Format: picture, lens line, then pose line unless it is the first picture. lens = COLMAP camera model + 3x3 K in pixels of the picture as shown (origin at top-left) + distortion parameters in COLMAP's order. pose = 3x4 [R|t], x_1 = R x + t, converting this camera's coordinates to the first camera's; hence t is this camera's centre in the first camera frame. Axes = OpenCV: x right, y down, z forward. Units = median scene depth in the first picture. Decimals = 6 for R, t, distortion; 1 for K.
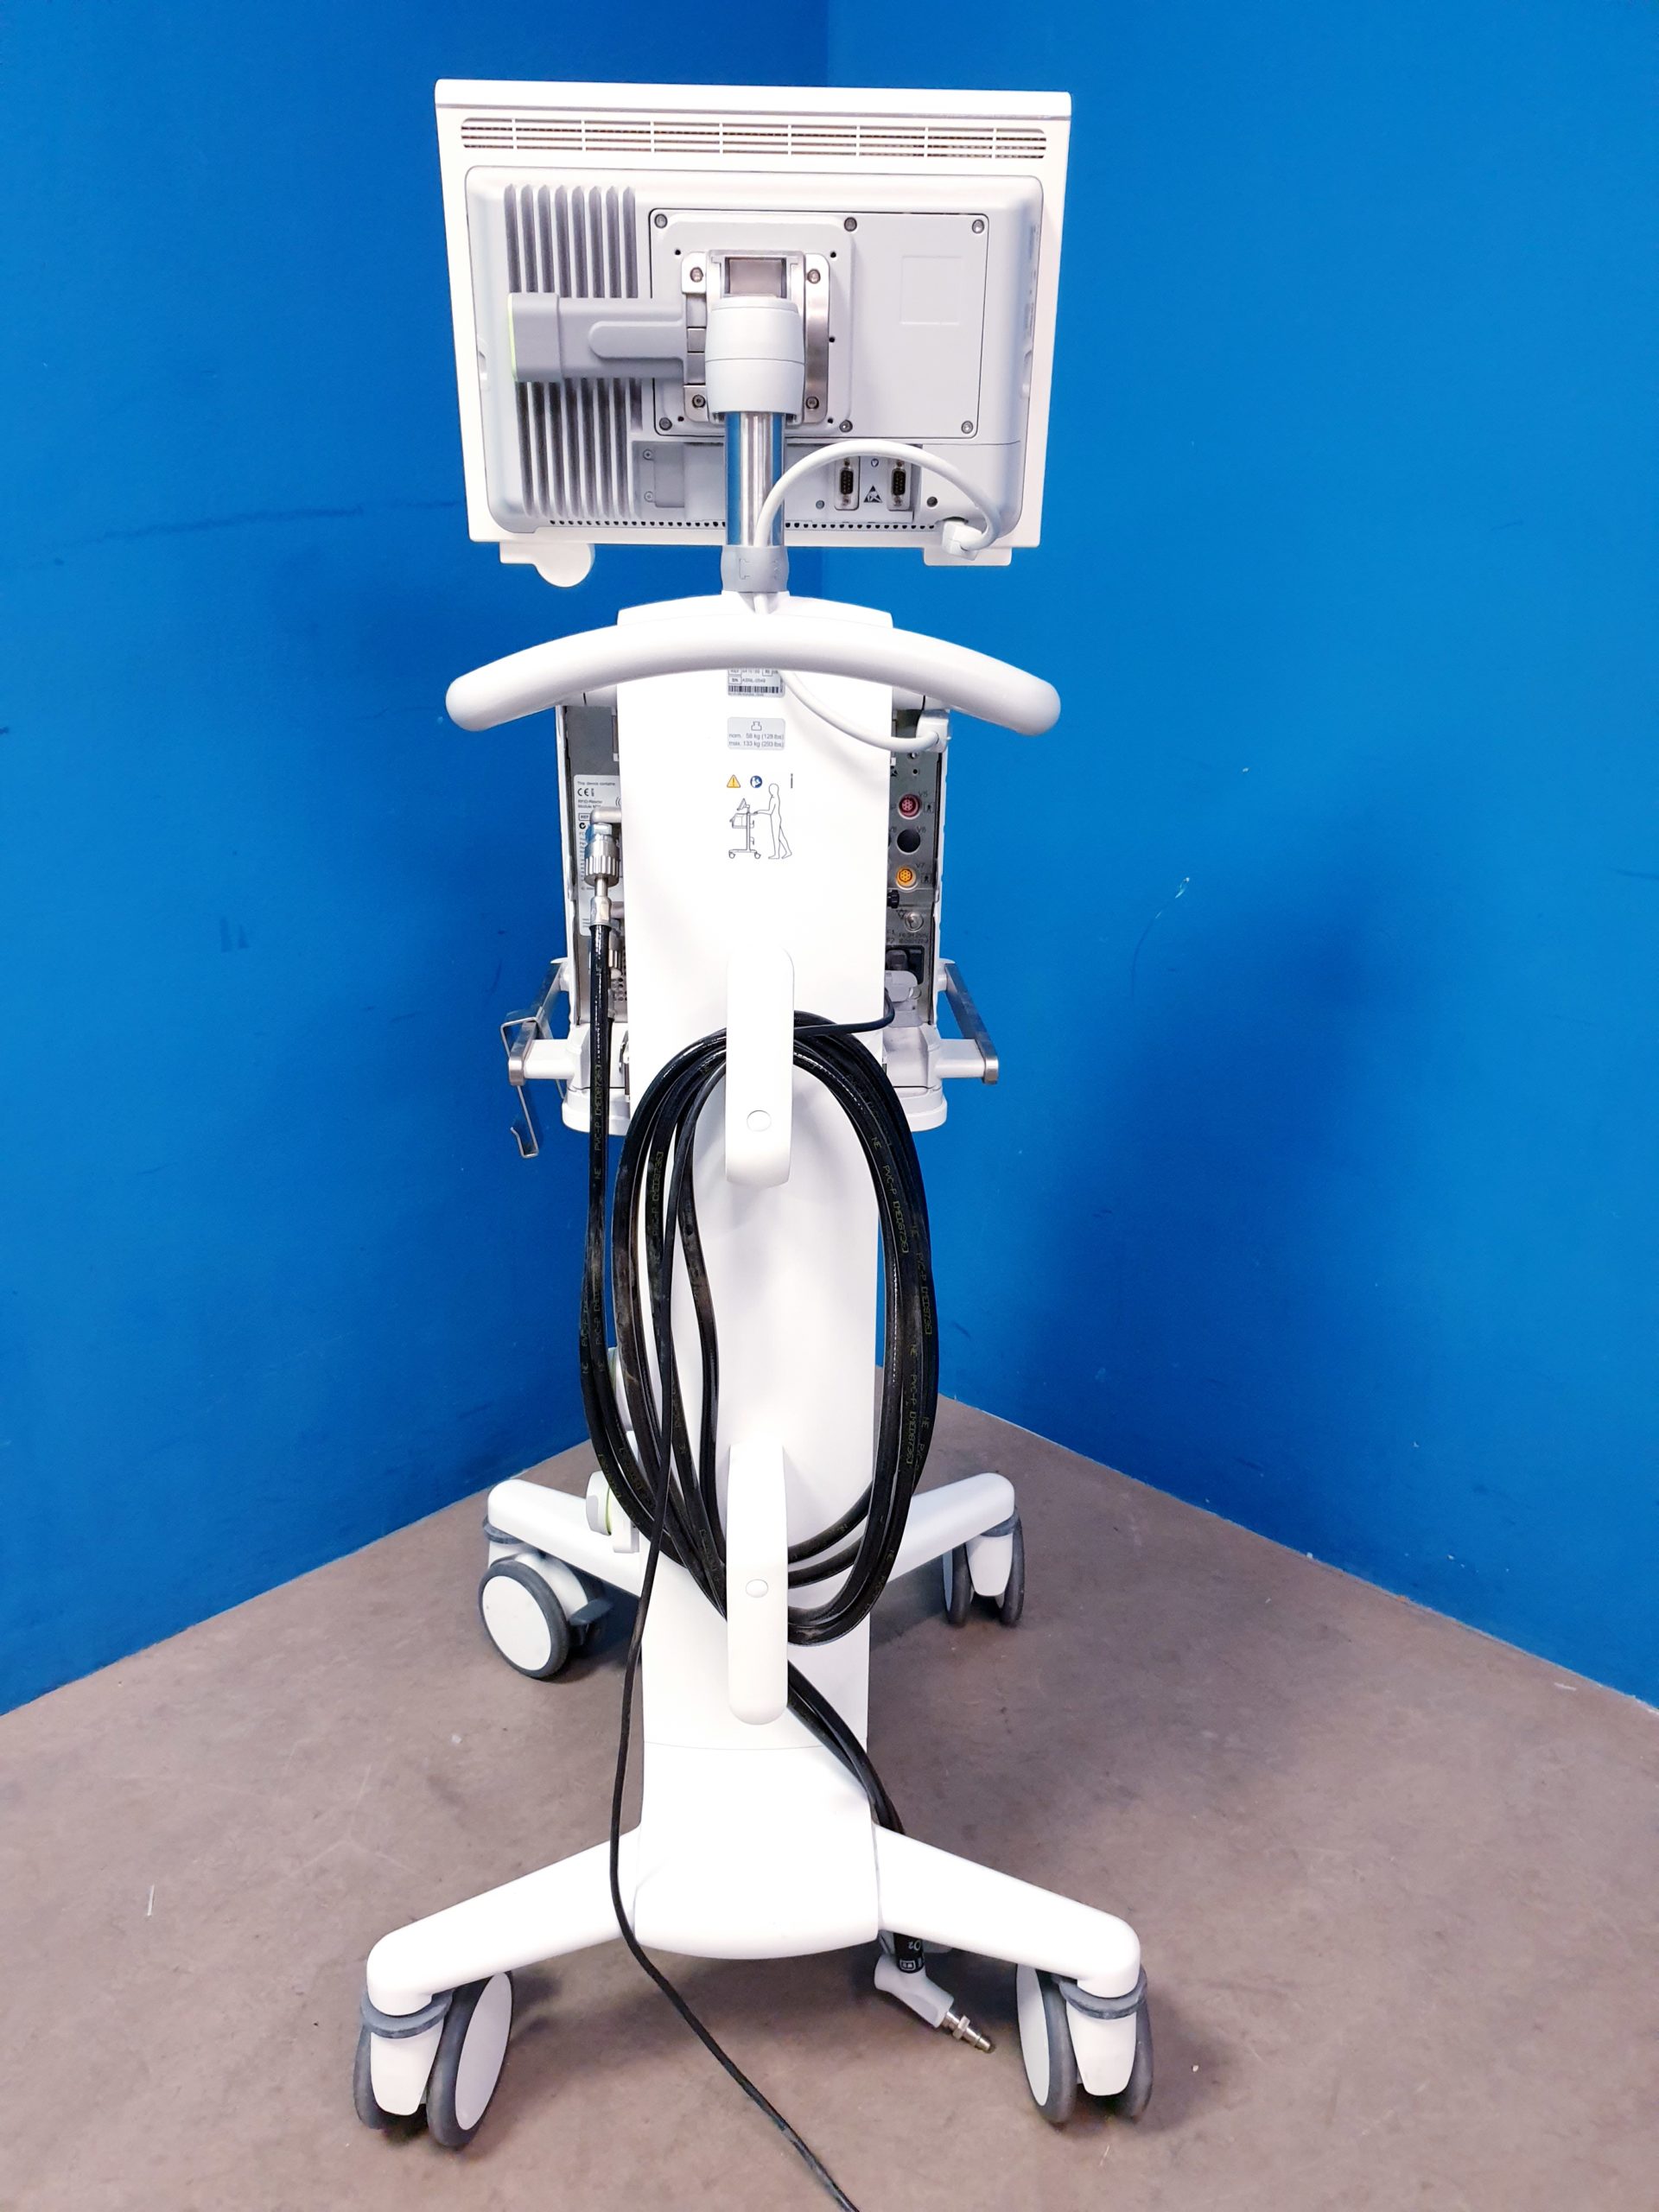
lens RADIAL K [[1658.9, 0, 824.3], [0, 1658.9, 1118.6], [0, 0, 1]] dist [0.003699, 0.016328]
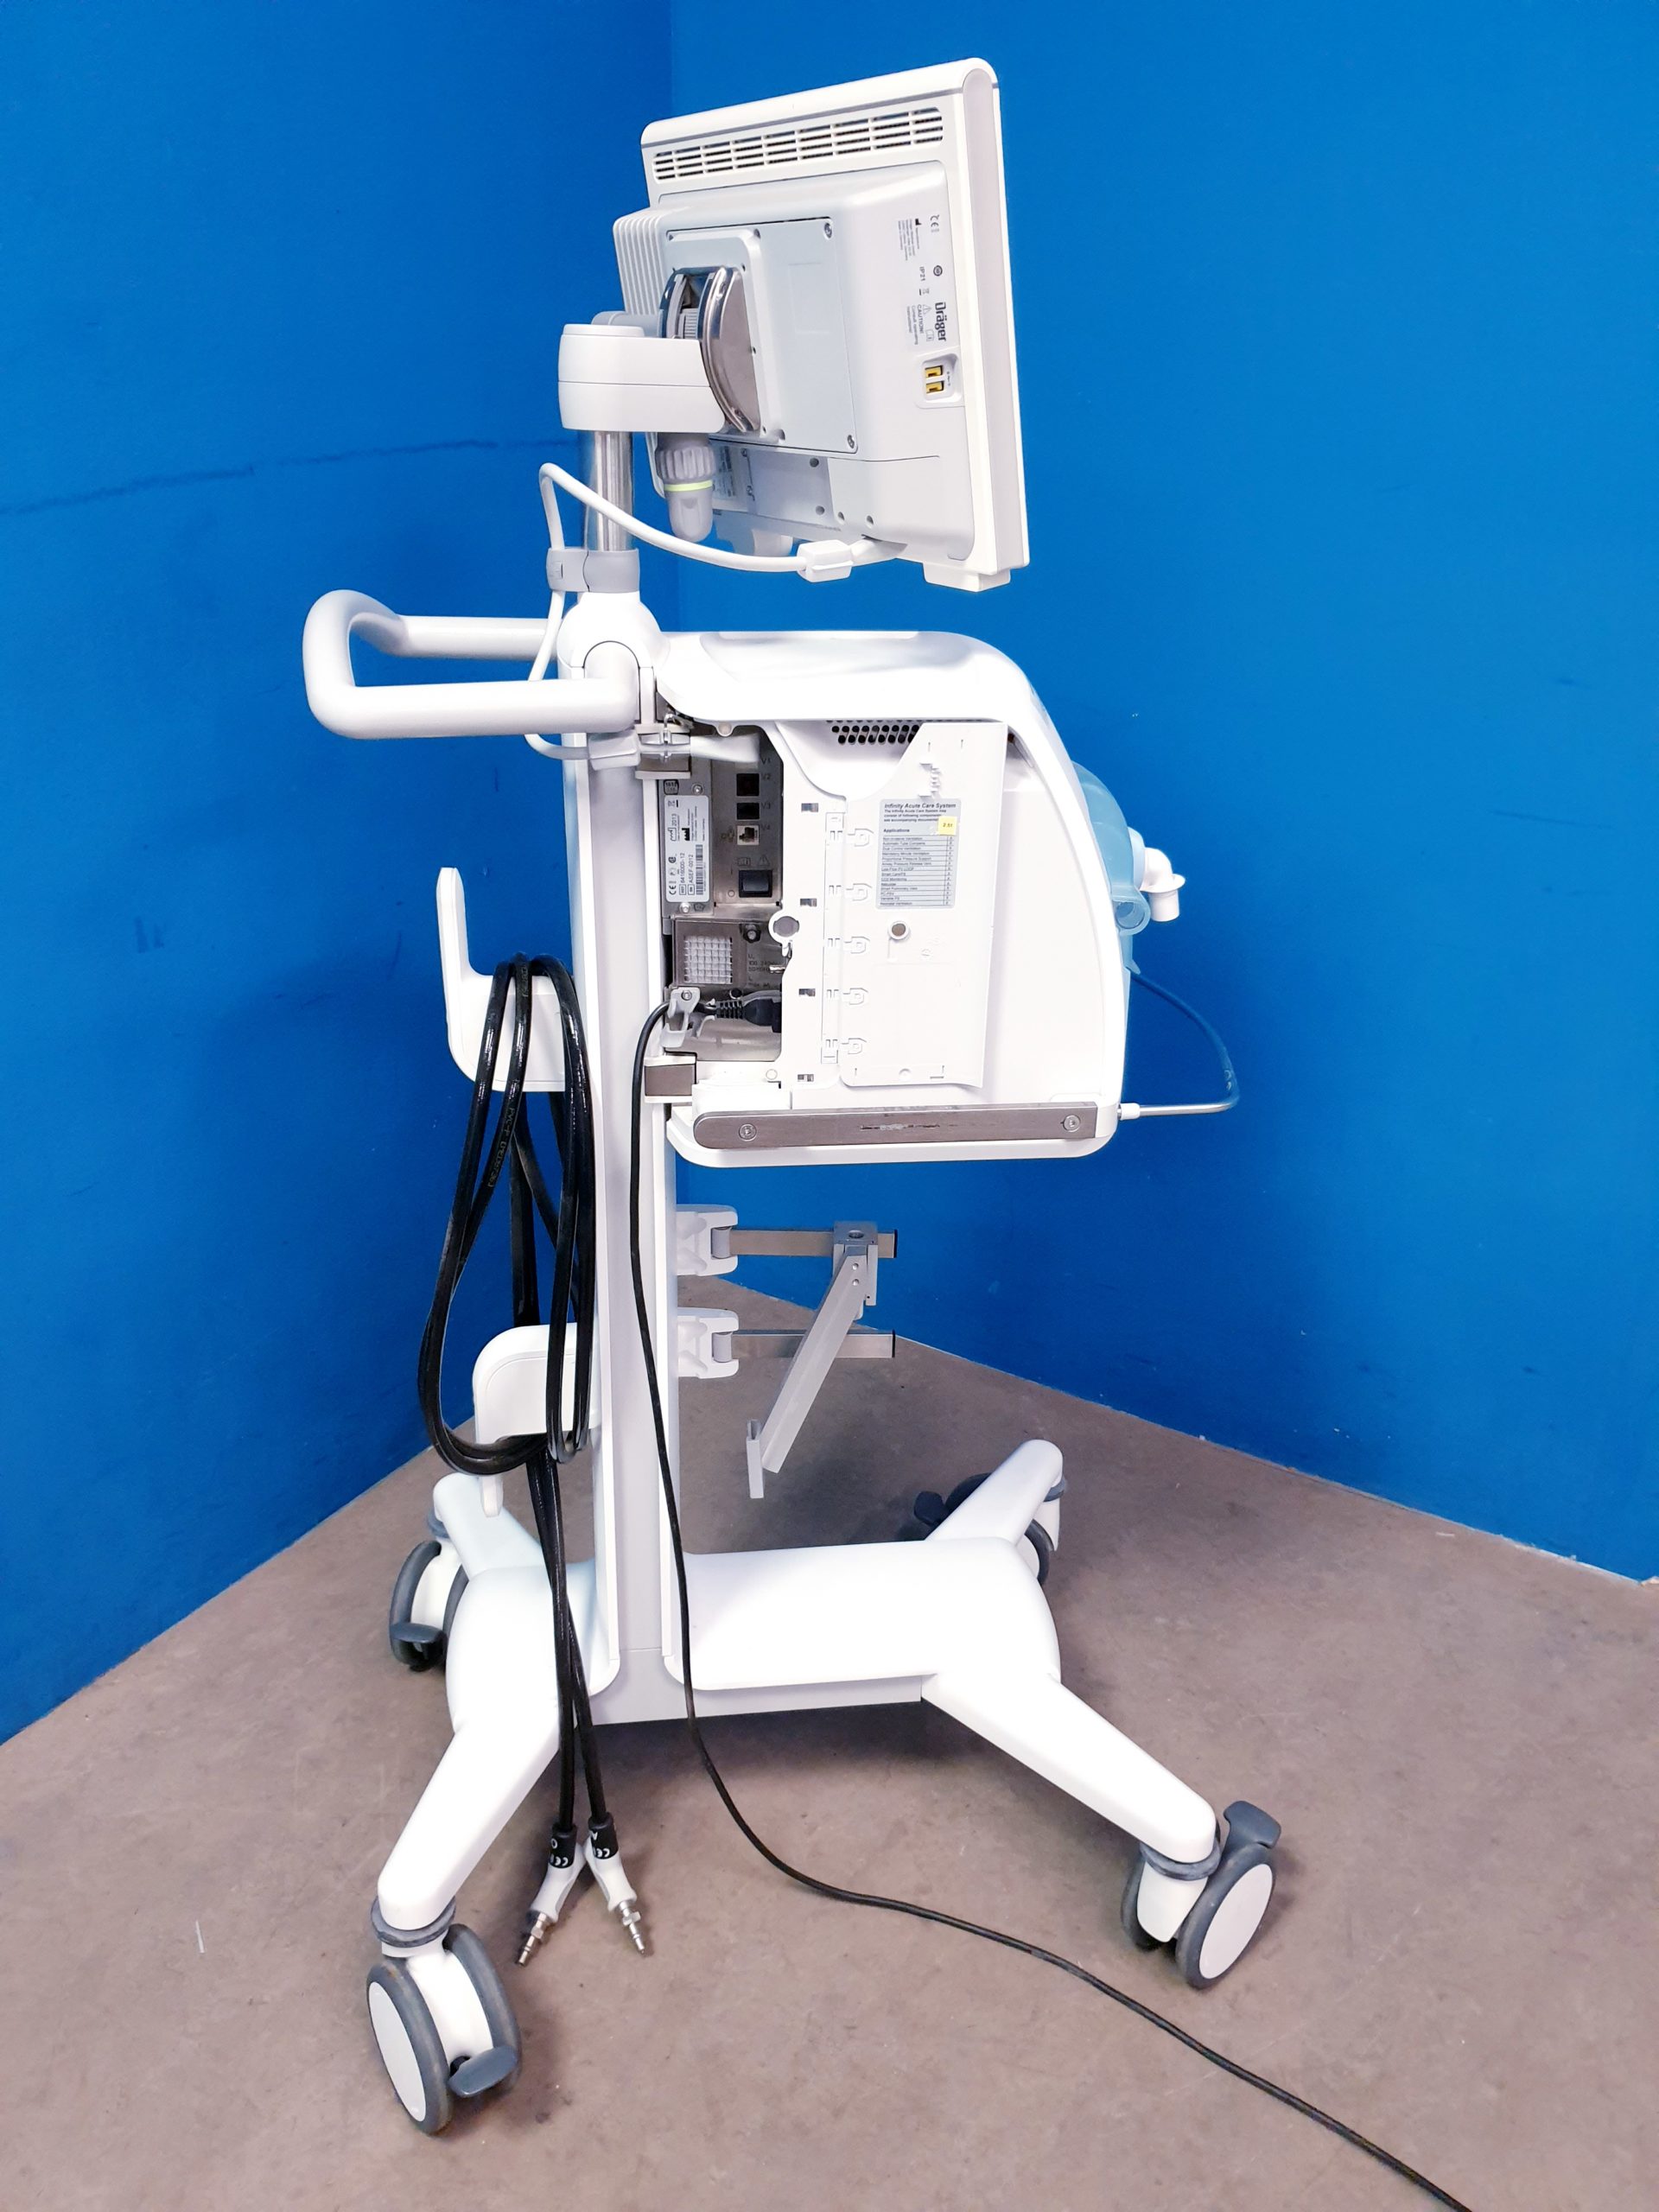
lens RADIAL K [[1658.9, 0, 823.4], [0, 1658.9, 1116.1], [0, 0, 1]] dist [0.003699, 0.016328]
pose [[0.978766, -0.075202, 0.190688, -0.188243], [0.059263, 0.994359, 0.087965, -0.076102], [-0.196227, -0.074796, 0.977702, -0.000241]]
